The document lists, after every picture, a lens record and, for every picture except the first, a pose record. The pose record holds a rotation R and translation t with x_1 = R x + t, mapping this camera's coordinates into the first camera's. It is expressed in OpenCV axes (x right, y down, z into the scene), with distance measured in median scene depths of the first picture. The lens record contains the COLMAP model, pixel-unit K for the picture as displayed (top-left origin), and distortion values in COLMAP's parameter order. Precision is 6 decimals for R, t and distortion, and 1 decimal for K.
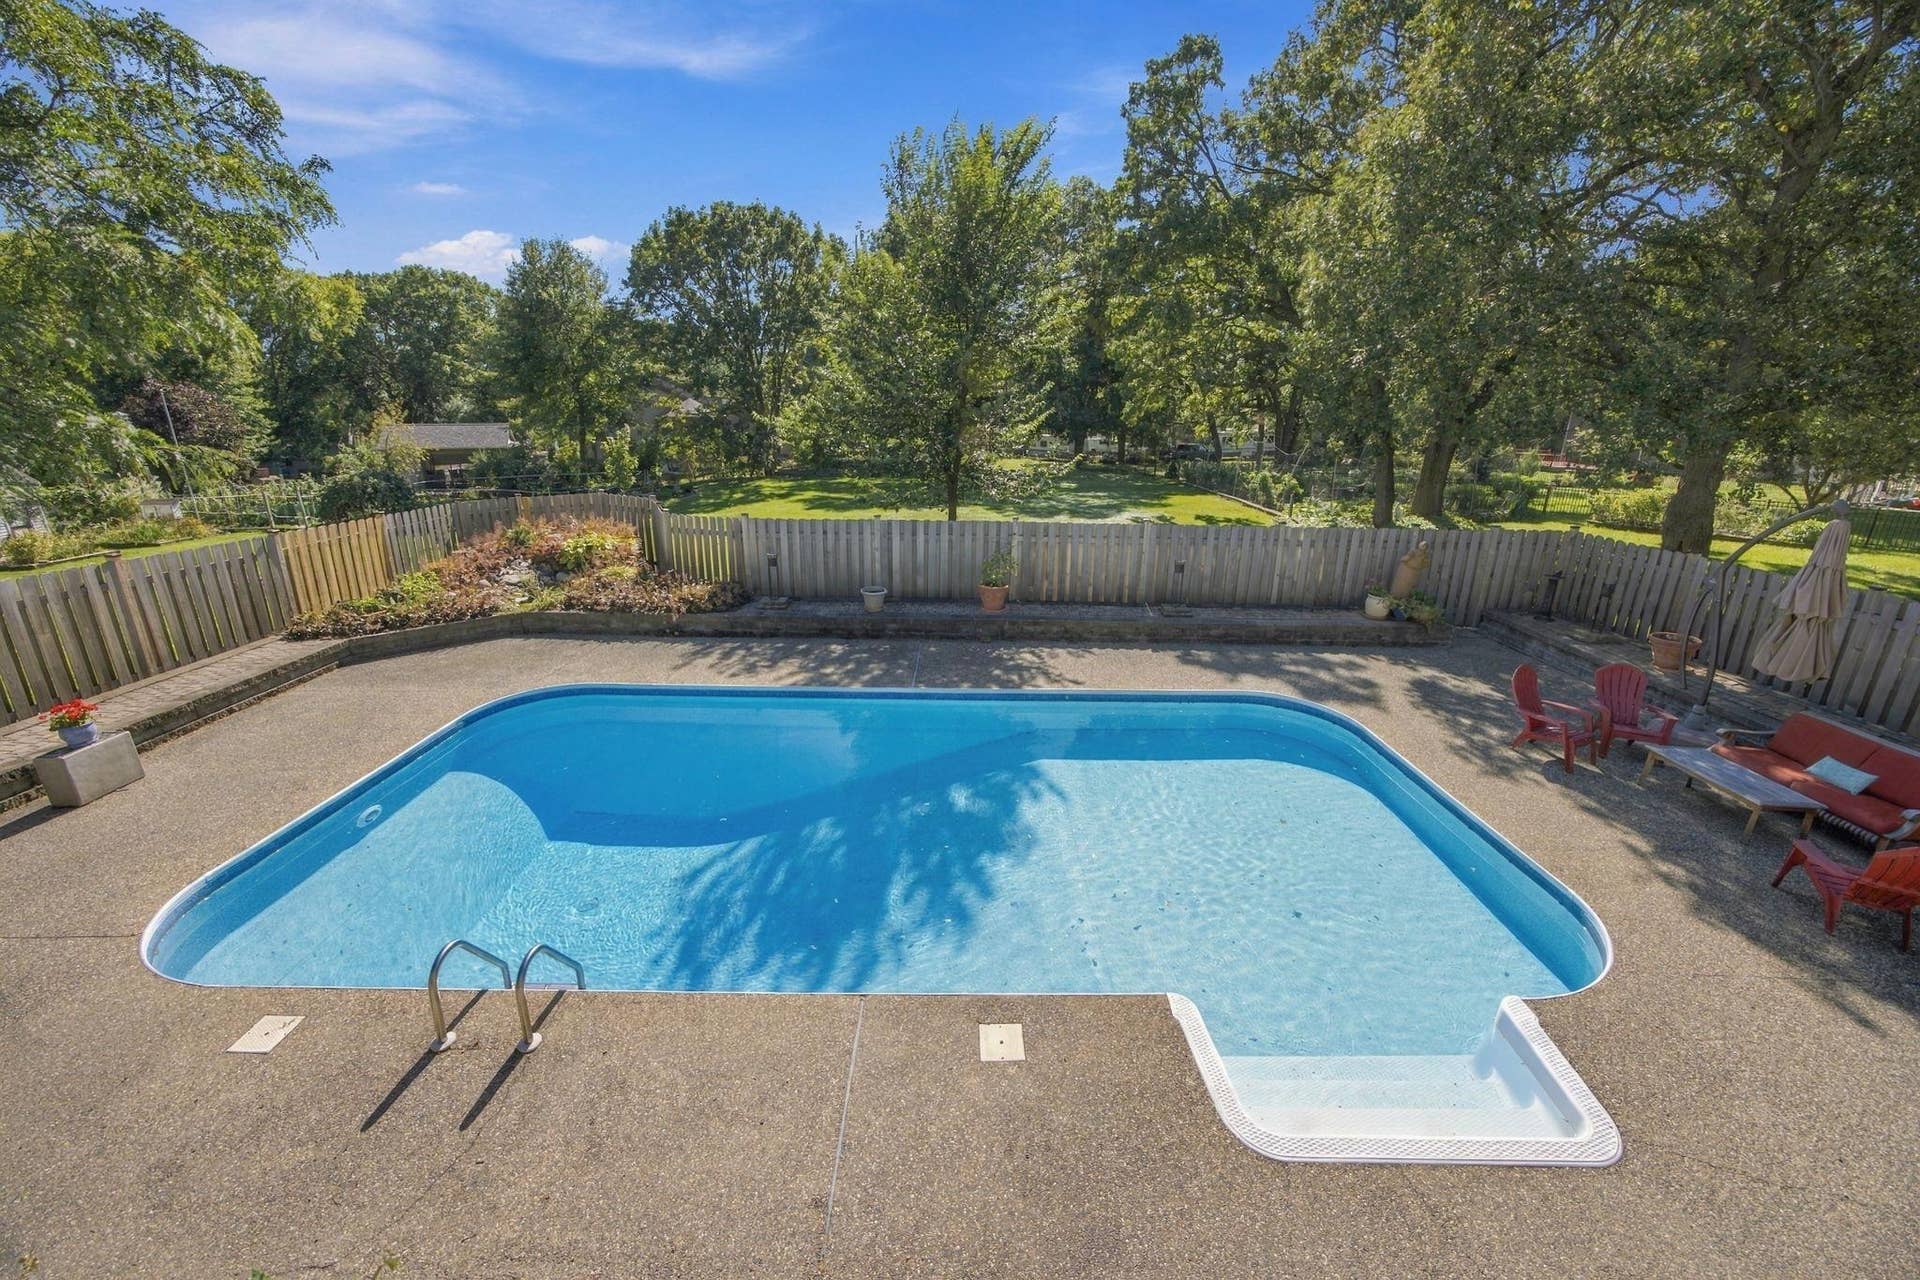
lens RADIAL K [[733.2, 0, 953.8], [0, 733.2, 628.1], [0, 0, 1]] dist [-0.003577, 0.000340]
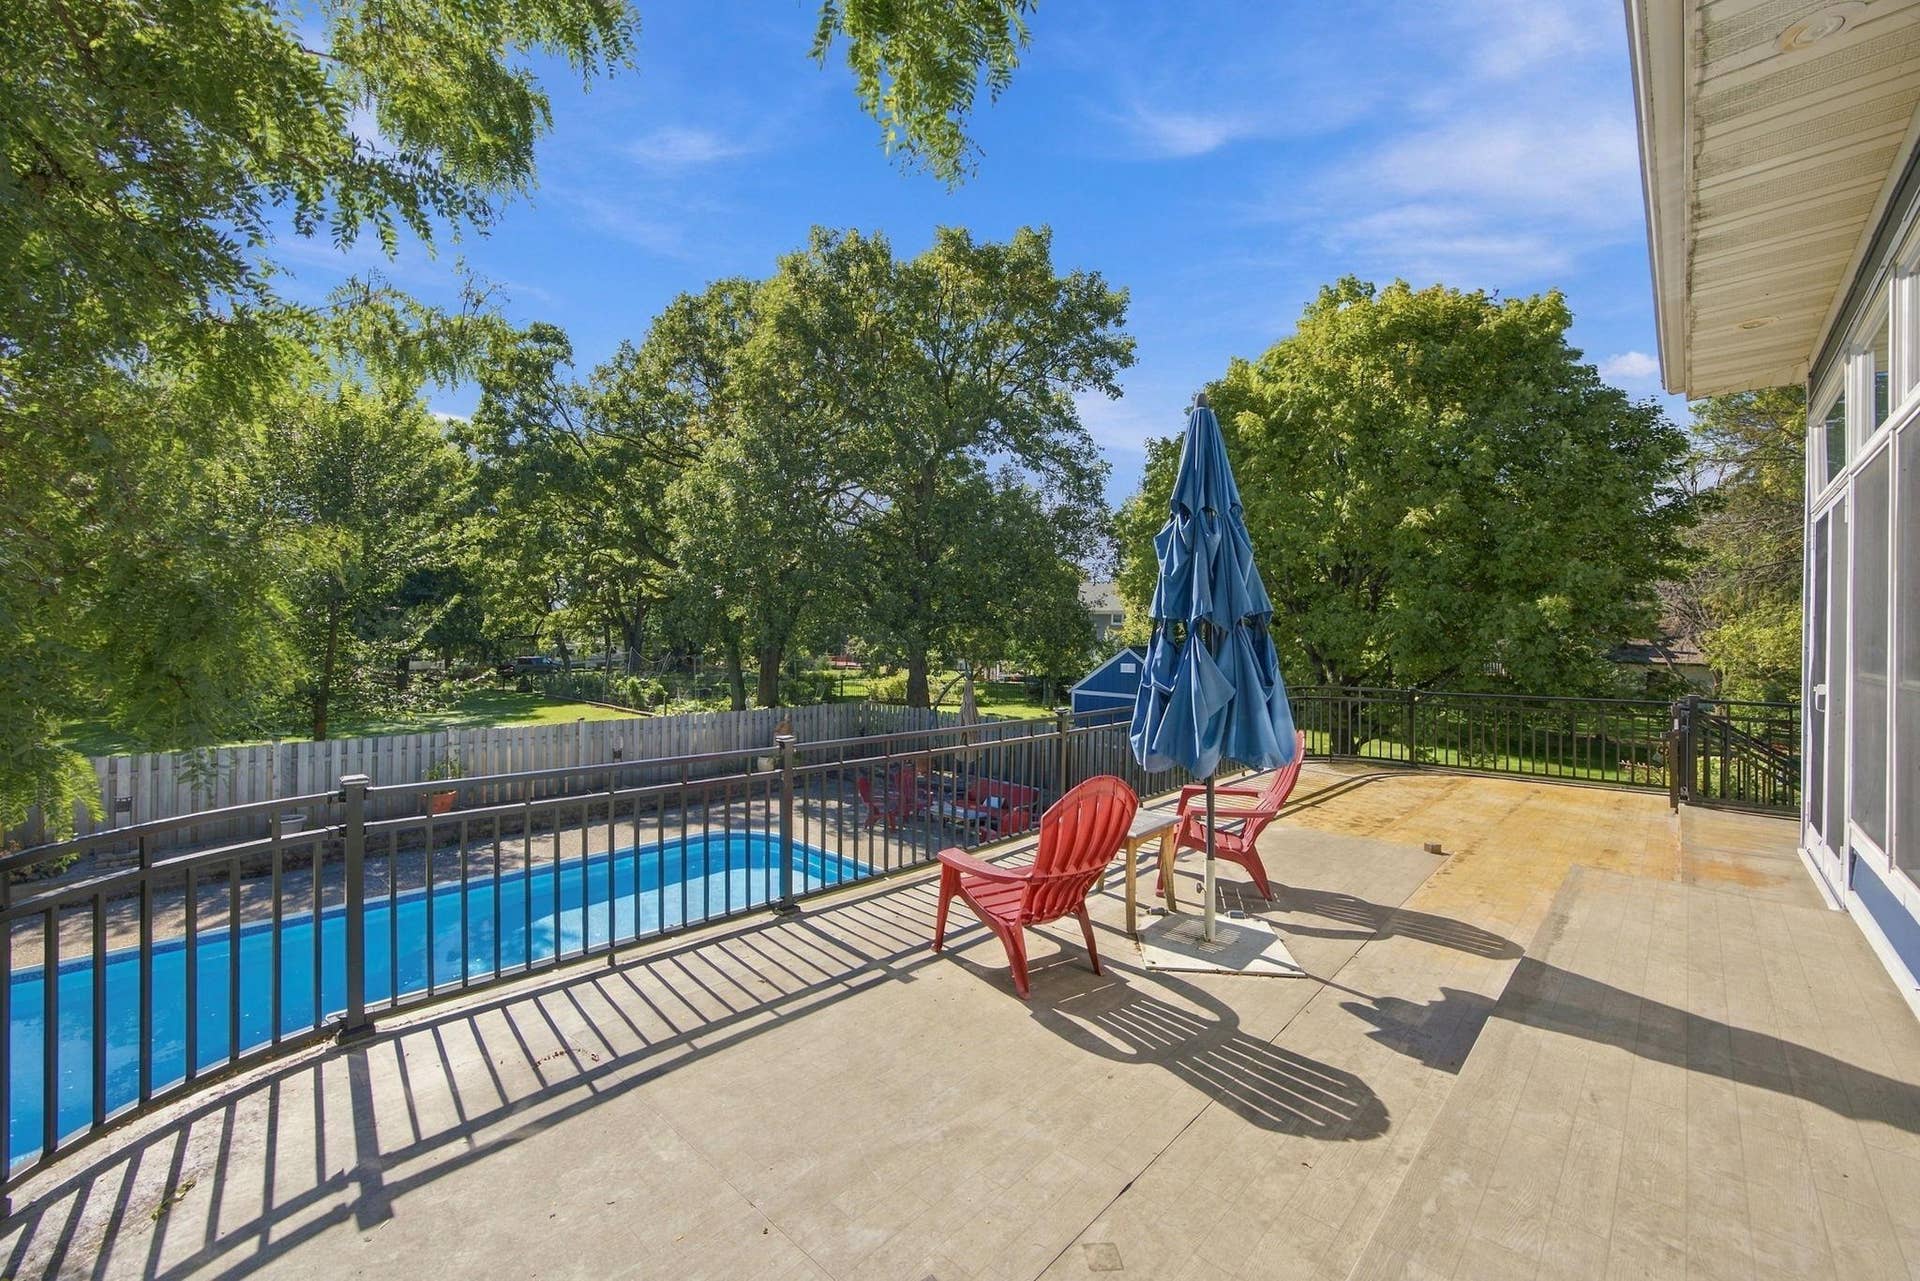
lens RADIAL K [[733.2, 0, 960.0], [0, 733.2, 632.1], [0, 0, 1]] dist [-0.003577, 0.000340]
pose [[0.666060, -0.002451, 0.745894, -0.075672], [0.205806, 0.961780, -0.180618, 0.019658], [-0.716944, 0.273812, 0.641107, -0.077776]]
